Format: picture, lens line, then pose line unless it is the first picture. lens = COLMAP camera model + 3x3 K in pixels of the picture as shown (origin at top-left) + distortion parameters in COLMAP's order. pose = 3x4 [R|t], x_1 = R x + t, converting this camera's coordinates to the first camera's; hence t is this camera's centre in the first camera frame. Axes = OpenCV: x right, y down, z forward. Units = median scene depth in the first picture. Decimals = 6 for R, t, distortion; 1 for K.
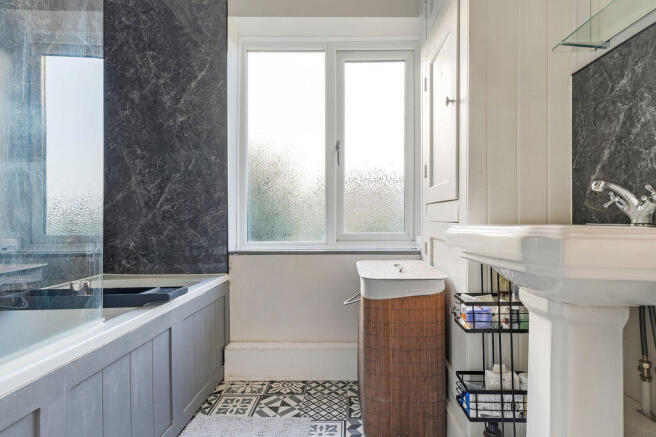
lens RADIAL K [[312.4, 0, 329.4], [0, 312.4, 227.3], [0, 0, 1]] dist [0.041454, -0.022504]
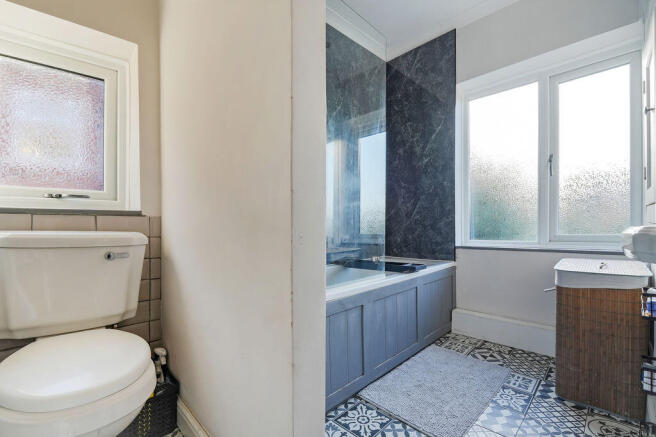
lens RADIAL K [[291.0, 0, 329.5], [0, 291.0, 231.3], [0, 0, 1]] dist [0.000053, 0.000175]
pose [[0.689465, 0.001214, -0.724318, 0.256546], [0.000084, 0.999998, 0.001757, 0.006292], [0.724319, -0.001272, 0.689463, -0.354954]]
